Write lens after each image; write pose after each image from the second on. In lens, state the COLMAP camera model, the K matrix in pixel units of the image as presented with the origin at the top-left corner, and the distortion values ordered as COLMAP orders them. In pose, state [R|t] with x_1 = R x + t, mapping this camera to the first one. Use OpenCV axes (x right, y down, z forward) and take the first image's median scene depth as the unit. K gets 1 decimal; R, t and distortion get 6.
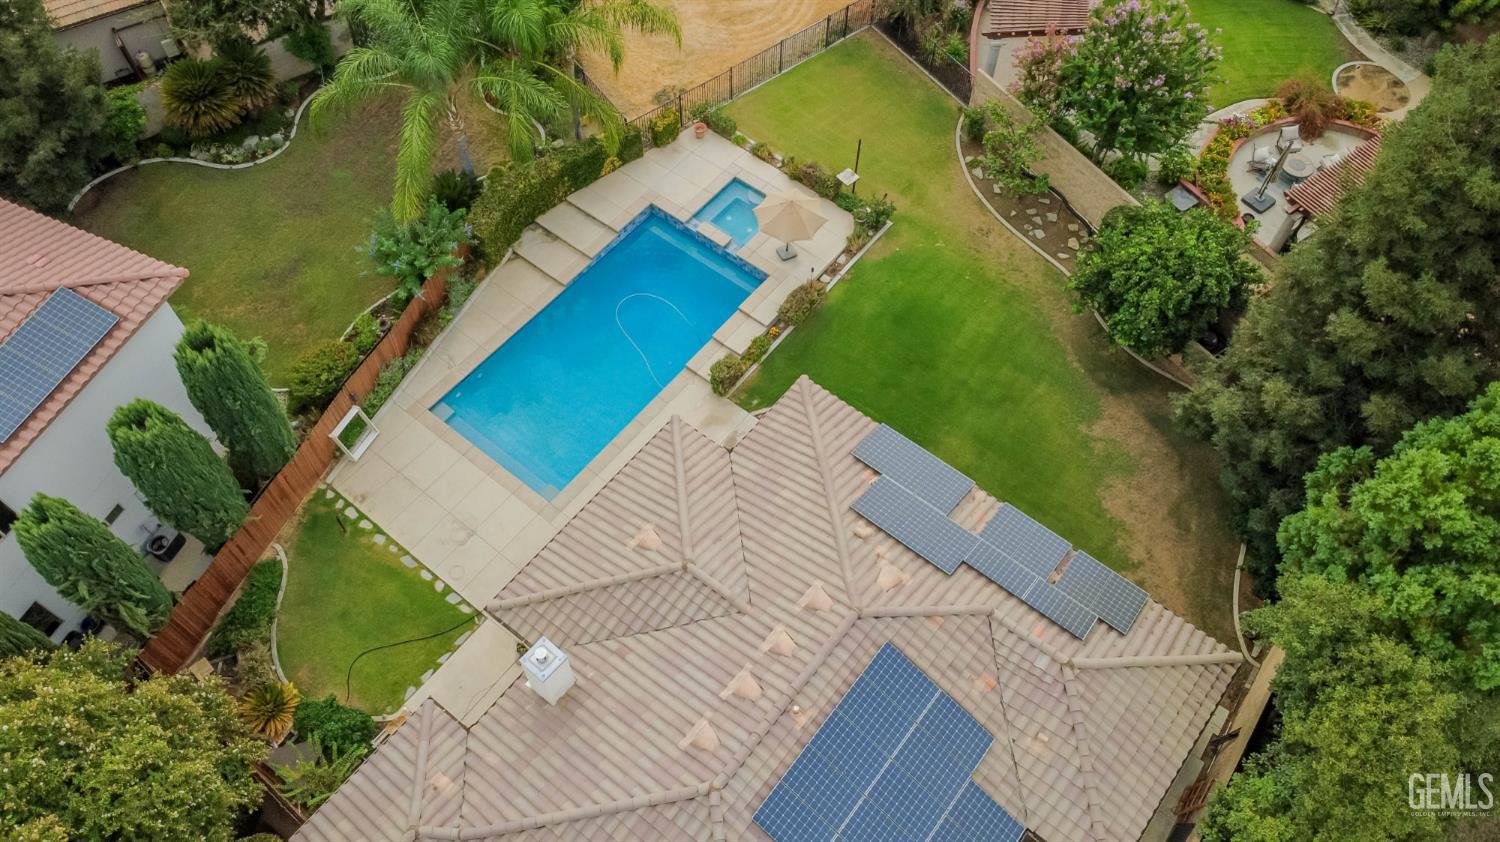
lens RADIAL K [[1099.9, 0, 750.0], [0, 1099.9, 421.0], [0, 0, 1]] dist [-0.001372, -0.002798]
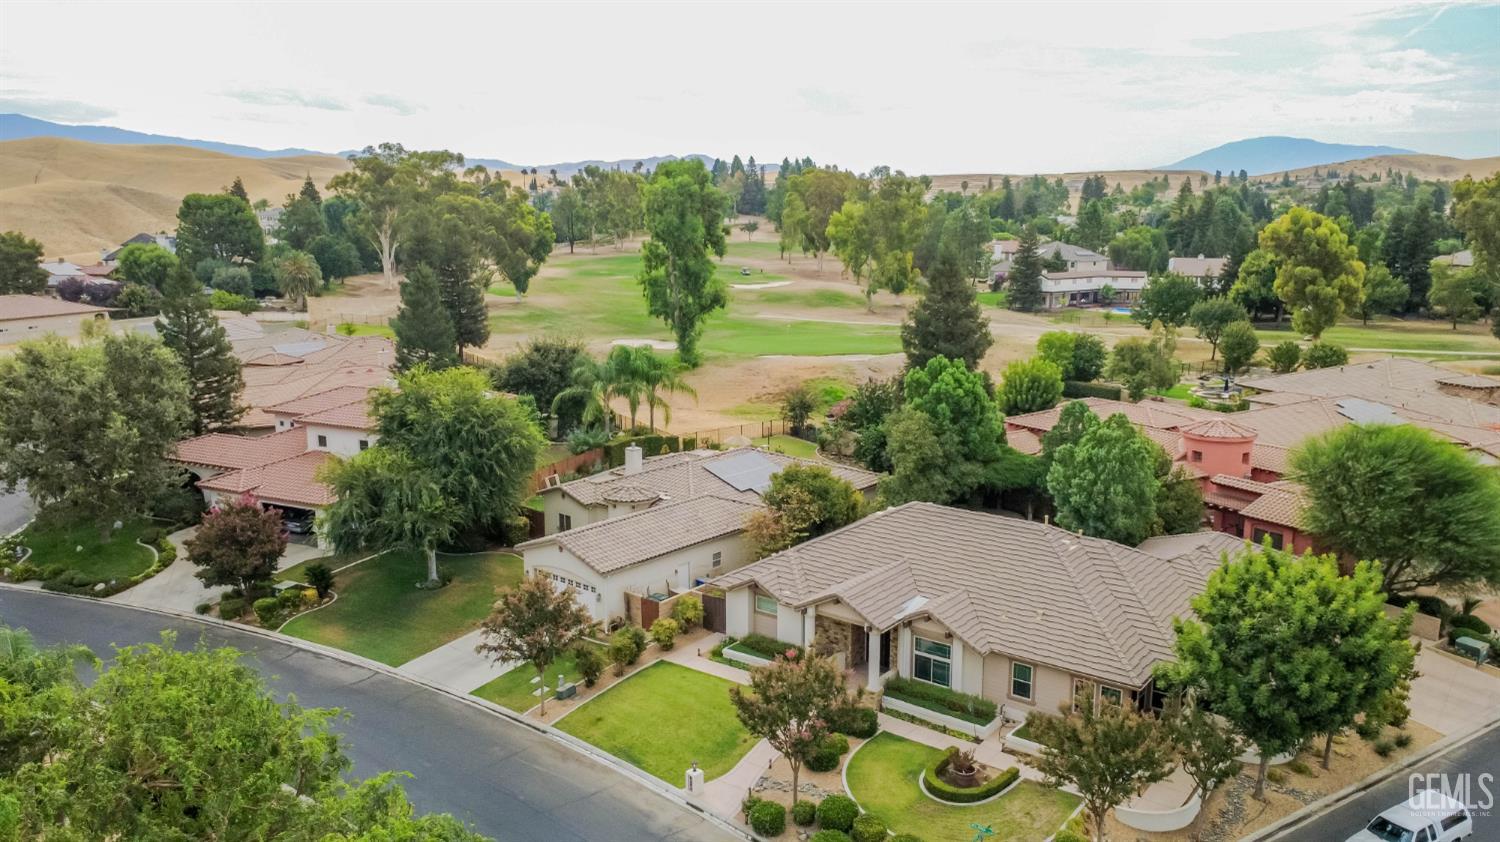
lens RADIAL K [[1096.8, 0, 751.2], [0, 1096.8, 415.8], [0, 0, 1]] dist [-0.005227, 0.003332]
pose [[0.999370, -0.004331, -0.035218, 0.156070], [-0.022836, 0.681149, -0.731789, 1.593678], [0.027159, 0.732132, 0.680621, -0.713526]]
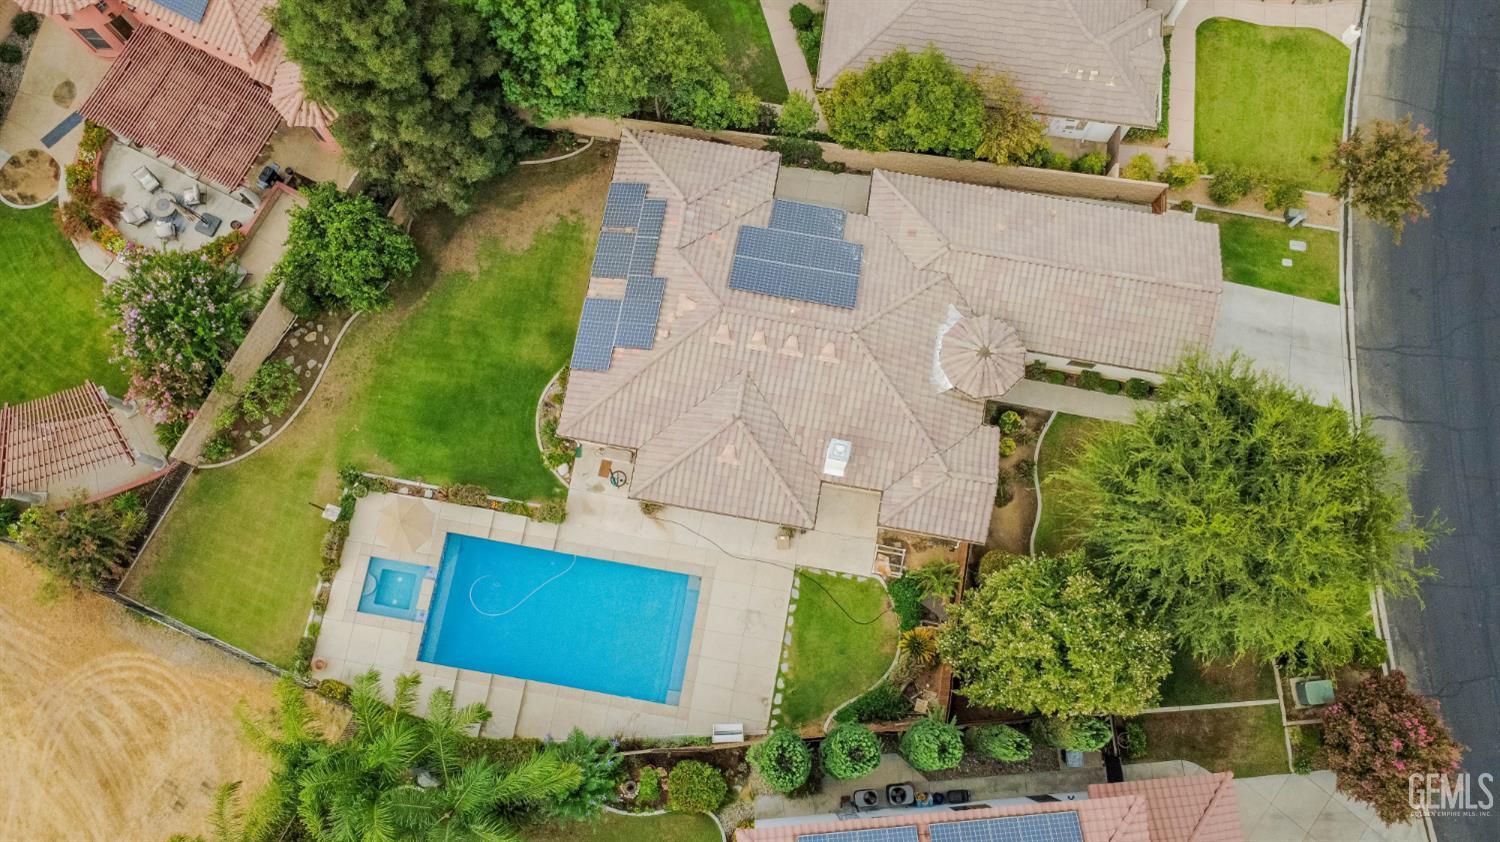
lens RADIAL K [[1096.8, 0, 751.2], [0, 1096.8, 415.8], [0, 0, 1]] dist [-0.005227, 0.003332]
pose [[-0.475574, -0.859099, 0.189151, -0.280956], [0.737772, -0.272422, 0.617640, -0.640948], [-0.479085, 0.433284, 0.763376, -0.166906]]
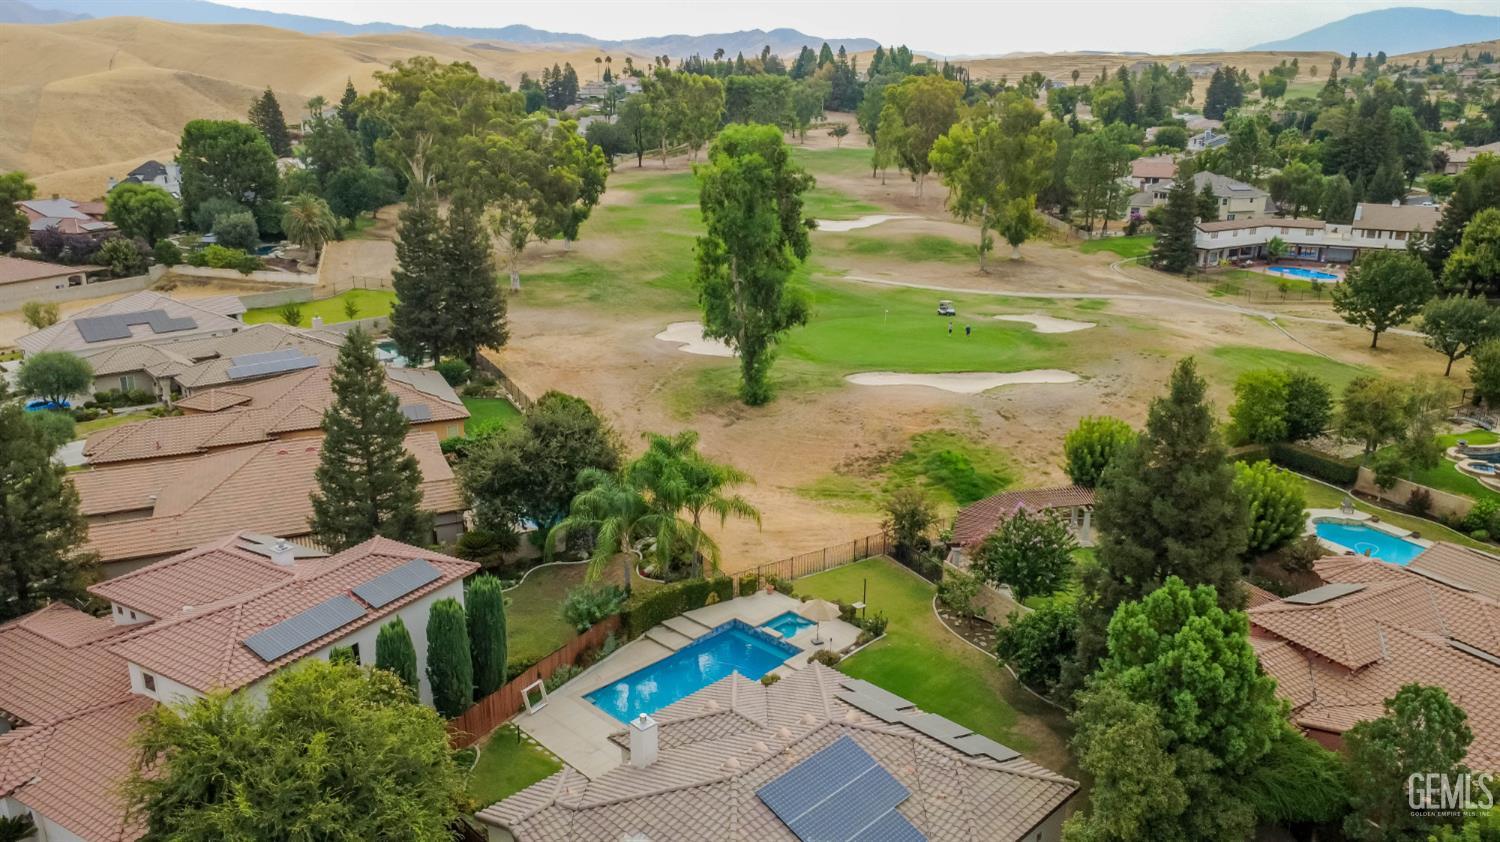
lens RADIAL K [[1096.8, 0, 751.2], [0, 1096.8, 415.8], [0, 0, 1]] dist [-0.005227, 0.003332]
pose [[0.993853, 0.024012, -0.108077, 0.108420], [-0.089013, 0.753780, -0.651070, 0.678245], [0.065832, 0.656688, 0.751284, -0.420966]]
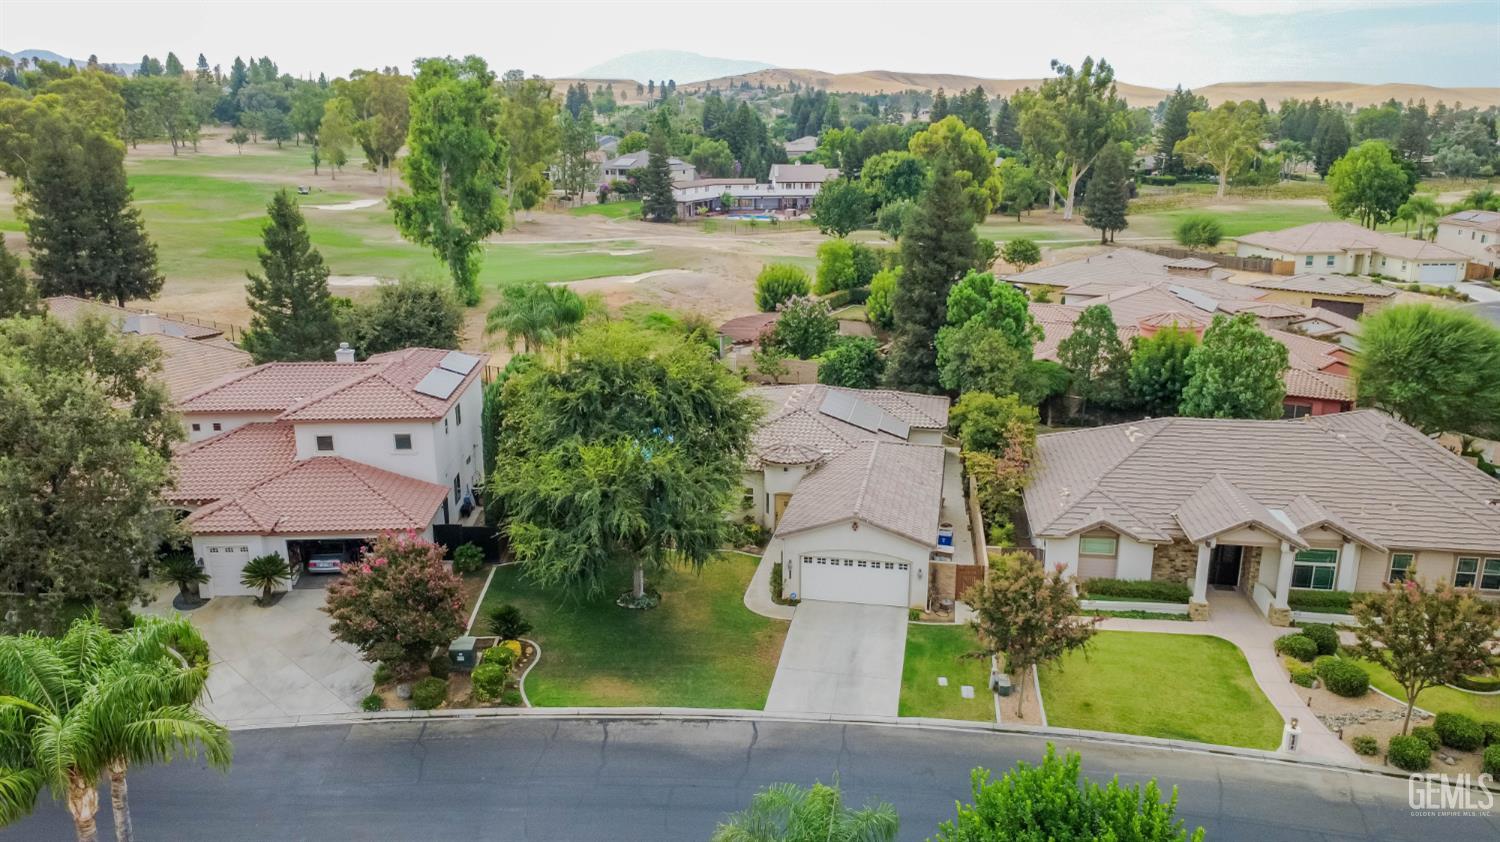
lens RADIAL K [[1096.8, 0, 751.2], [0, 1096.8, 415.8], [0, 0, 1]] dist [-0.005227, 0.003332]
pose [[0.887933, -0.129473, 0.441374, -0.855054], [0.393042, 0.712032, -0.581832, 1.206972], [-0.238941, 0.690106, 0.683126, -0.481610]]
